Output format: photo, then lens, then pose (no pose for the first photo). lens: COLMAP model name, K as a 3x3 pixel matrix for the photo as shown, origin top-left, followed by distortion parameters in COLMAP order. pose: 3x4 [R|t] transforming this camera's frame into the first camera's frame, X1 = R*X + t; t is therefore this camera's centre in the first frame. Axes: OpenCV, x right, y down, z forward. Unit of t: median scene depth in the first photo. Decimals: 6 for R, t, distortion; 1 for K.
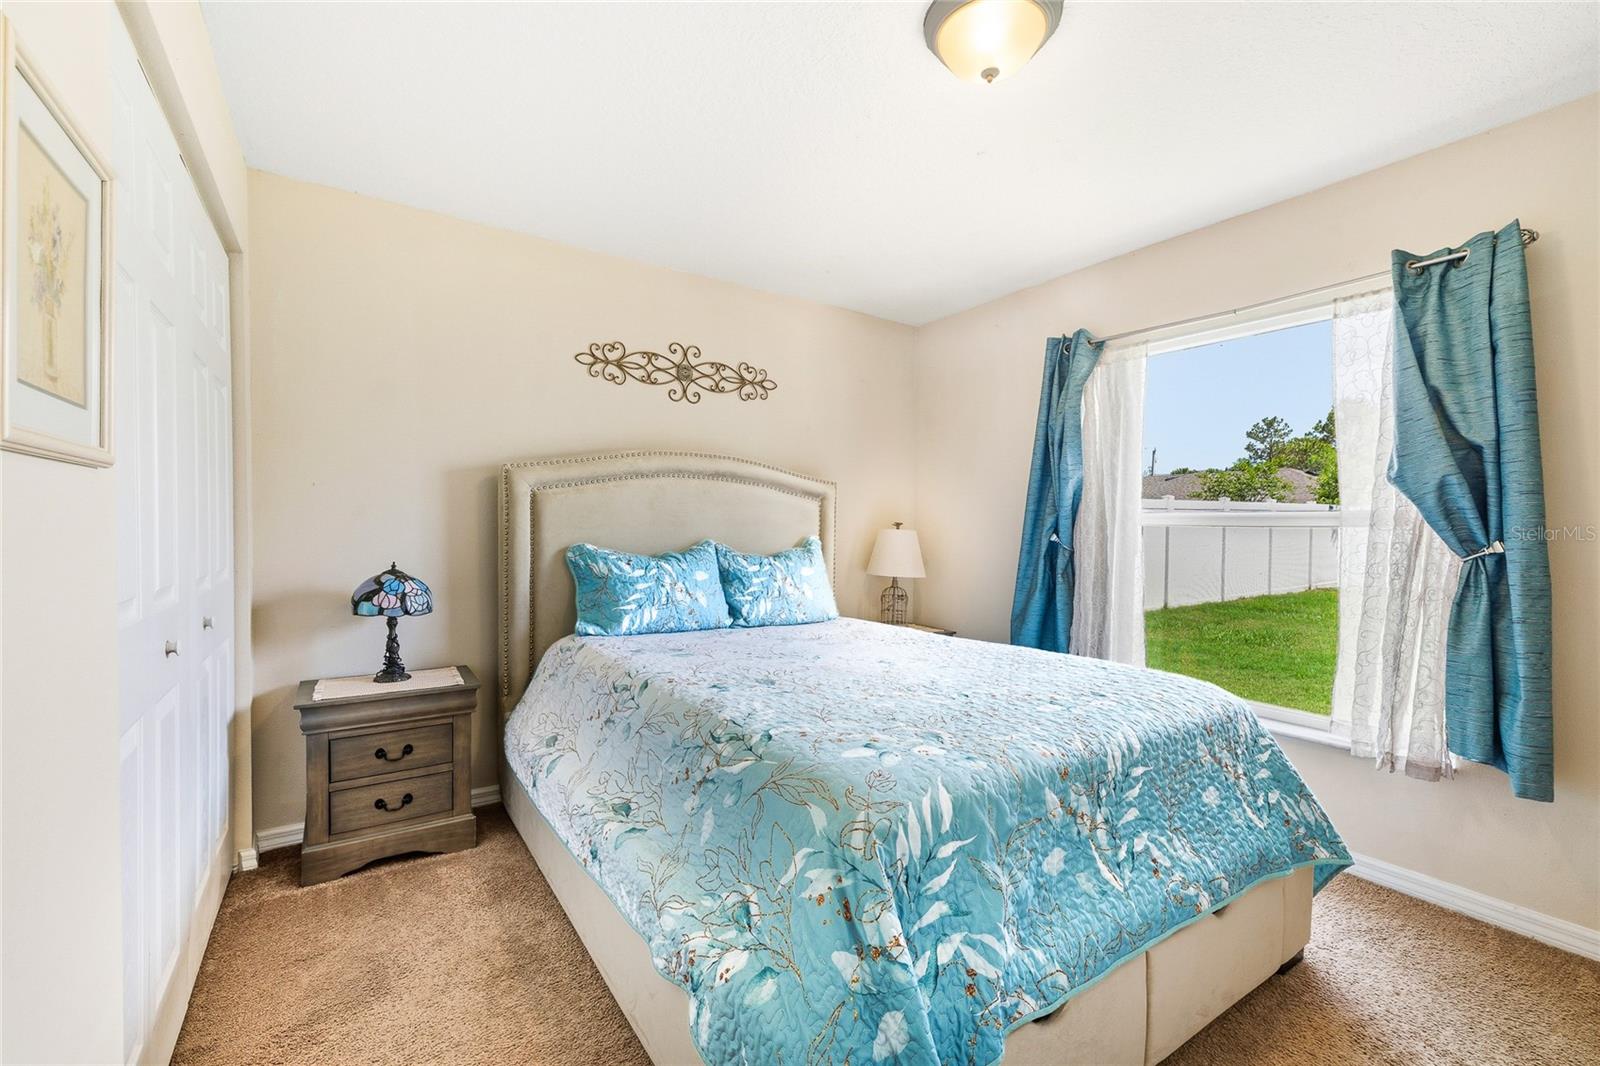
lens RADIAL K [[674.1, 0, 809.6], [0, 674.1, 531.2], [0, 0, 1]] dist [-0.000041, -0.000412]
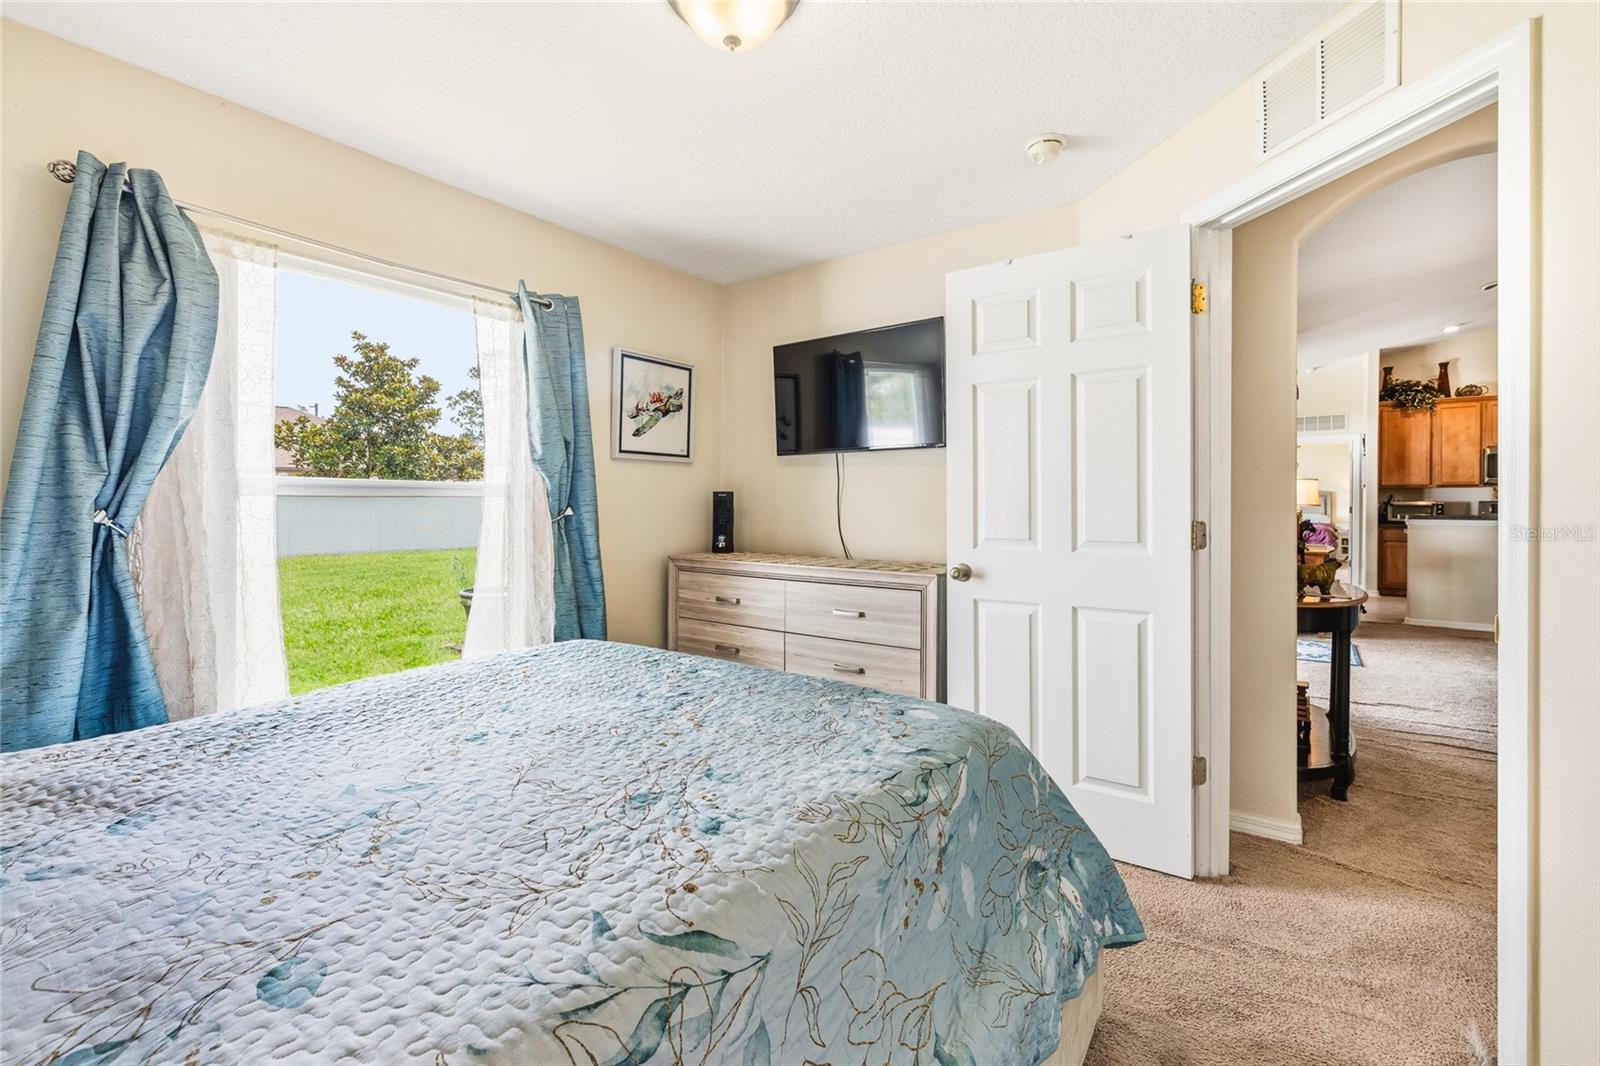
lens RADIAL K [[674.1, 0, 817.9], [0, 674.1, 505.4], [0, 0, 1]] dist [-0.000041, -0.000412]
pose [[-0.334560, -0.017202, 0.942217, -0.779014], [0.000999, 0.999826, 0.018608, -0.022132], [-0.942374, 0.007167, -0.334485, 1.343967]]
